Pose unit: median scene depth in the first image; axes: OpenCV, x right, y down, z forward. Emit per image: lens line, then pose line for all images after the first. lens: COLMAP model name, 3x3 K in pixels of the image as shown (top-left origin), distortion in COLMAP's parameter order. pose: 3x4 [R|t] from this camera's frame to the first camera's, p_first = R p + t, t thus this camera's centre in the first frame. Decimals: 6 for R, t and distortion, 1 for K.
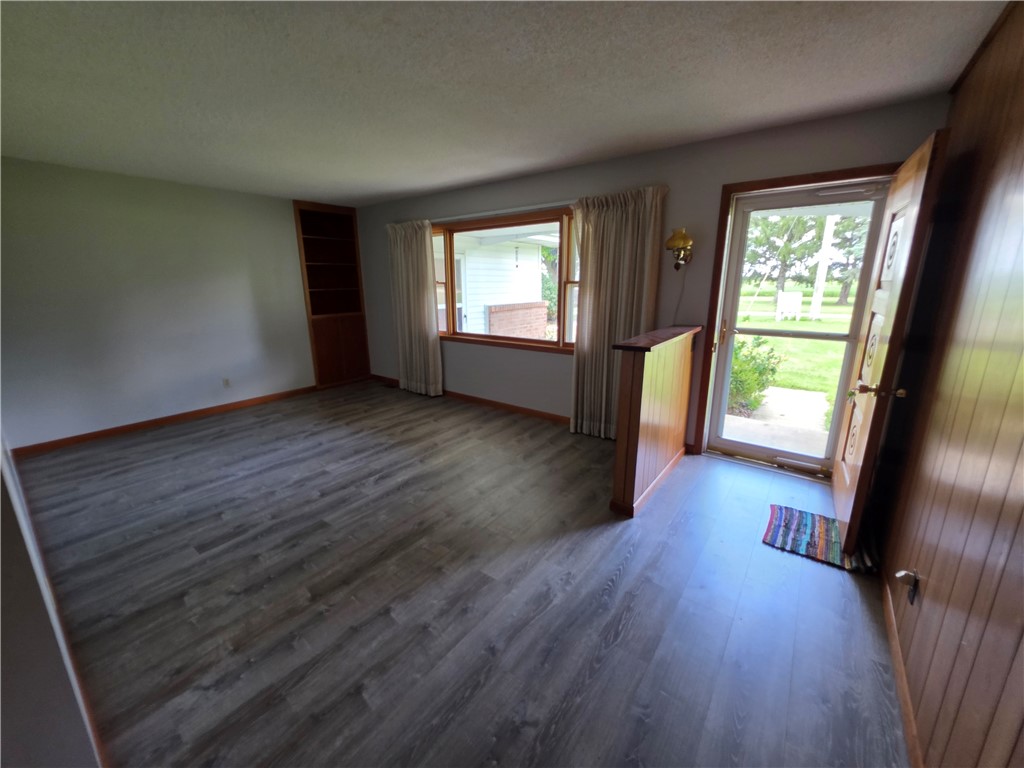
lens RADIAL K [[411.1, 0, 503.9], [0, 411.1, 379.8], [0, 0, 1]] dist [-0.003226, 0.001903]
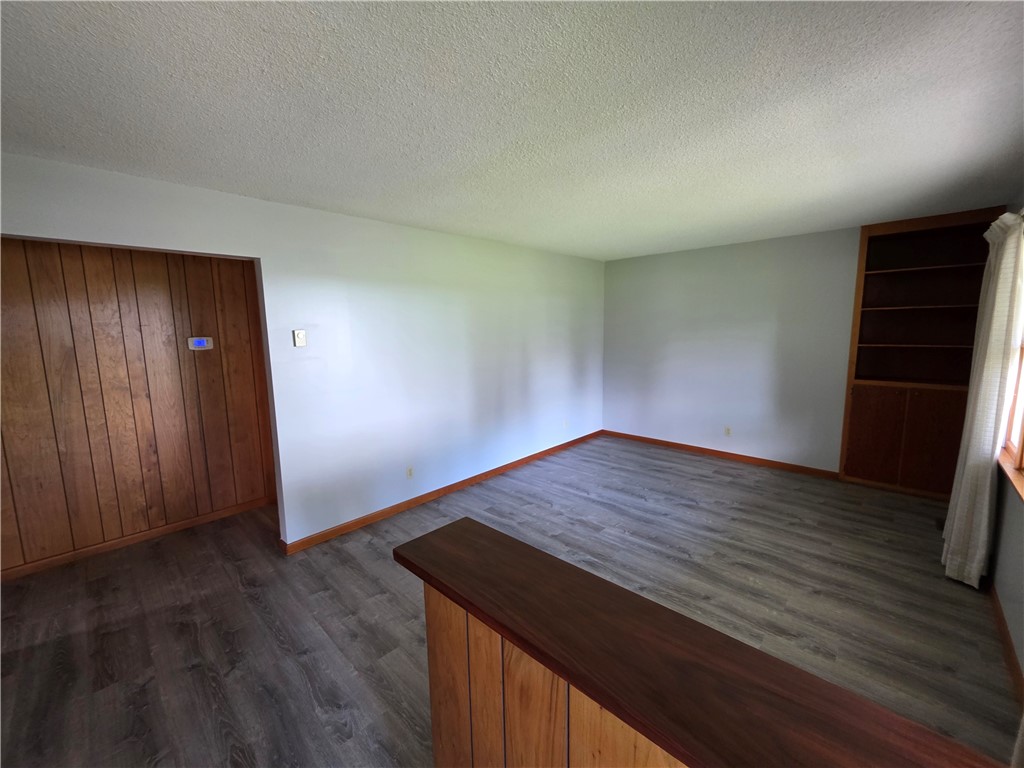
lens RADIAL K [[411.1, 0, 506.2], [0, 411.1, 383.3], [0, 0, 1]] dist [-0.003226, 0.001903]
pose [[-0.115347, 0.150025, -0.981931, 0.497500], [-0.215204, 0.961276, 0.172149, -0.229437], [0.969733, 0.231173, -0.078594, 0.758075]]
